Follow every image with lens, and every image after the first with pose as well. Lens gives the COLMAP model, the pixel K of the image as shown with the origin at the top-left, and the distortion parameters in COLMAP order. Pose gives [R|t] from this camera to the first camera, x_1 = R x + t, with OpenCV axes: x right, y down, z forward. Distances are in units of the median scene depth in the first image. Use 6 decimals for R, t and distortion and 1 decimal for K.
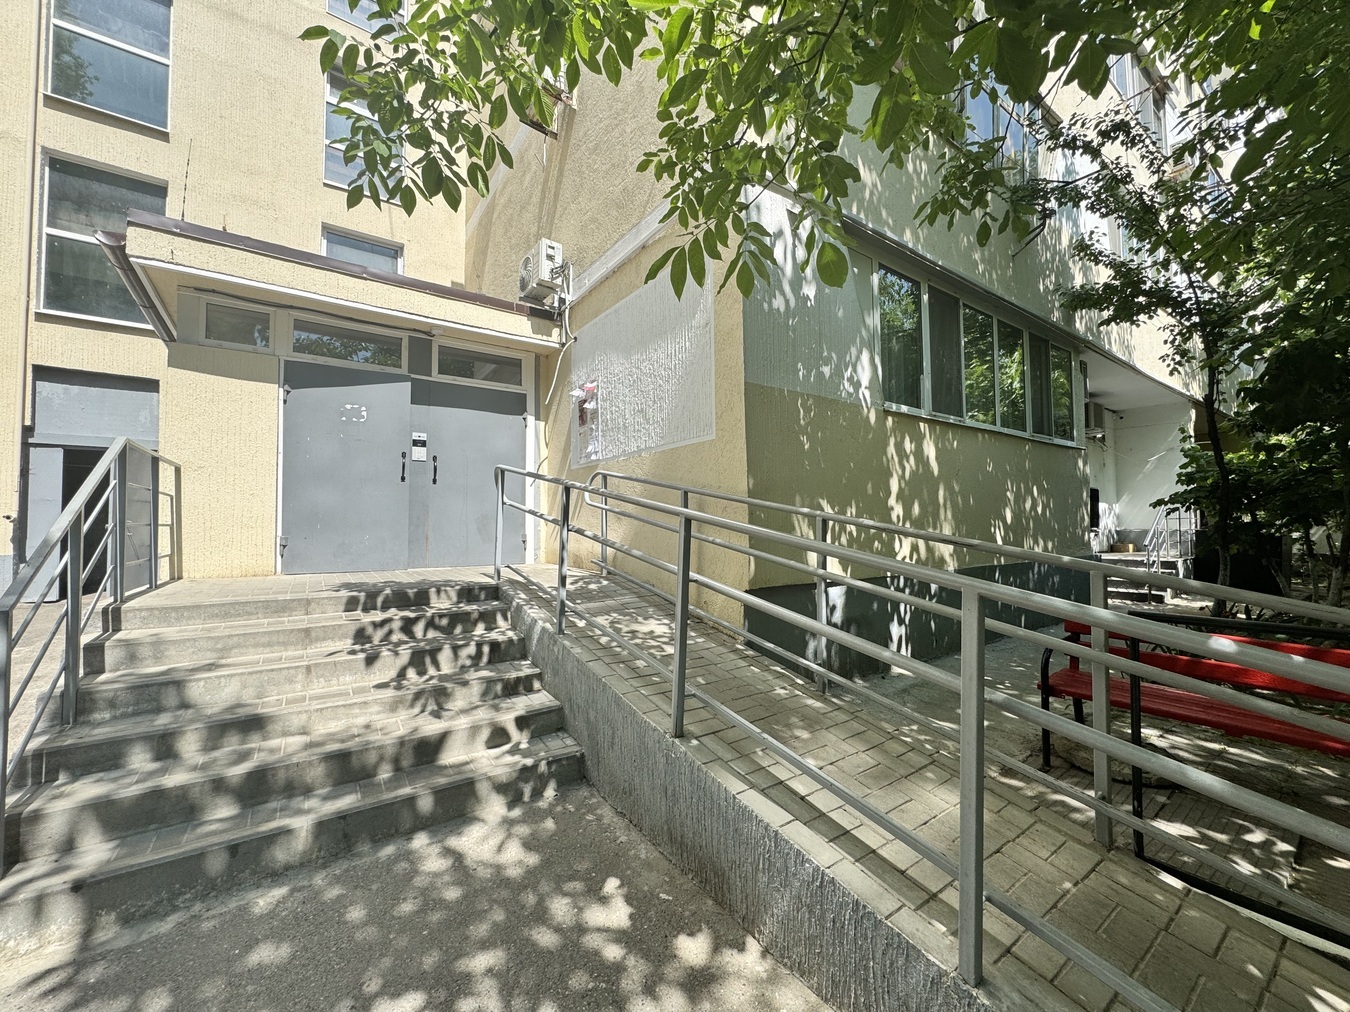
lens RADIAL K [[536.7, 0, 678.4], [0, 536.7, 511.6], [0, 0, 1]] dist [-0.002371, -0.000178]
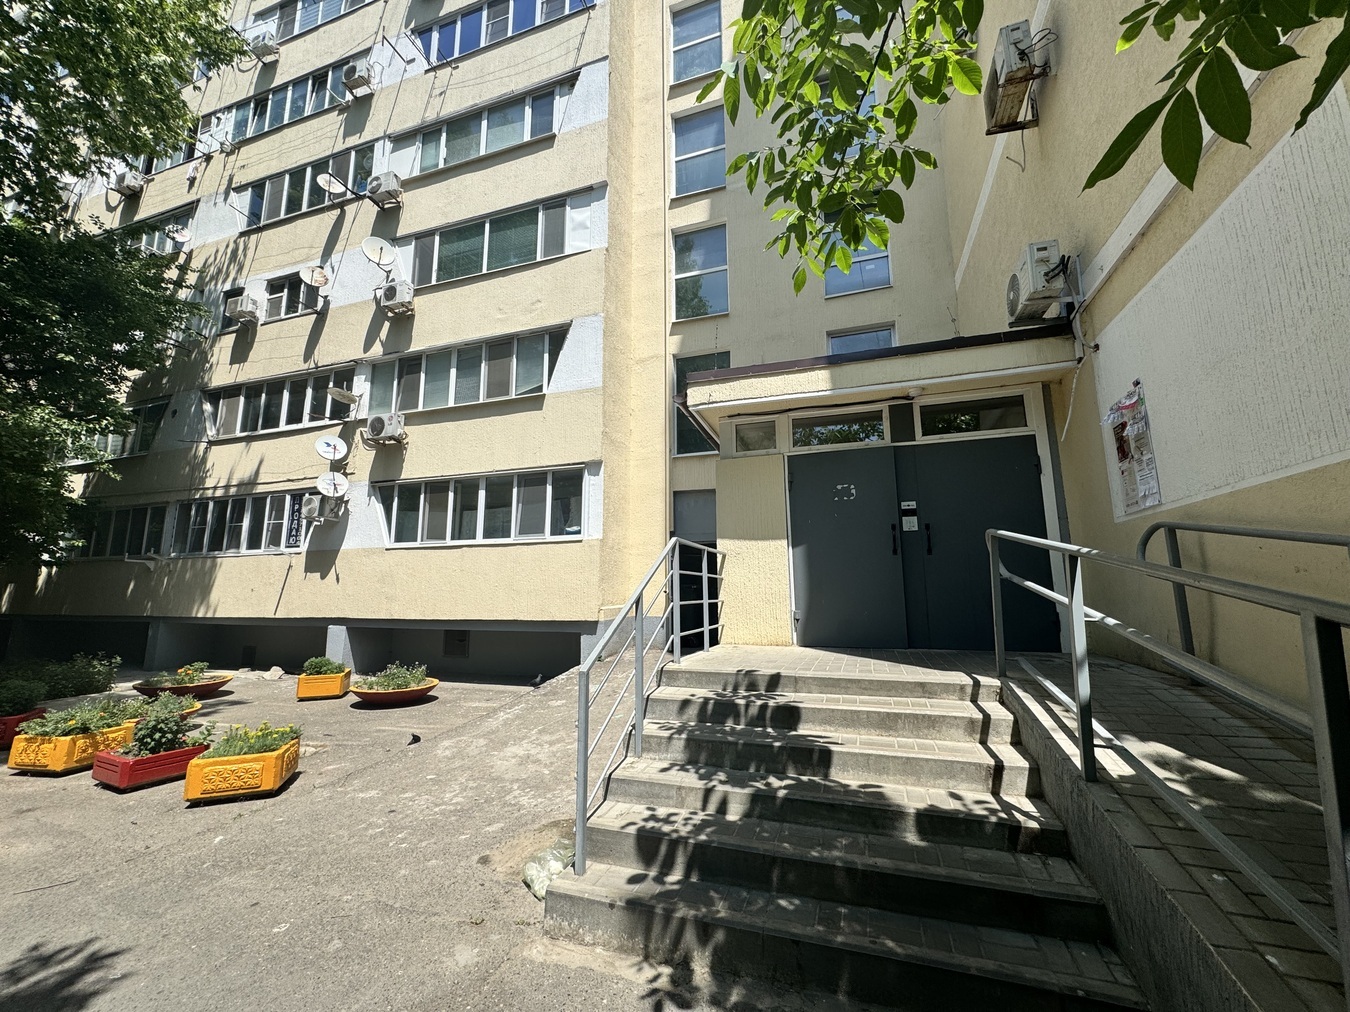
lens RADIAL K [[536.7, 0, 678.4], [0, 536.7, 511.6], [0, 0, 1]] dist [-0.002371, -0.000178]
pose [[0.589395, -0.119366, -0.798978, 0.031151], [0.024883, 0.991237, -0.129733, -0.018054], [0.807462, 0.056583, 0.587200, 0.124946]]
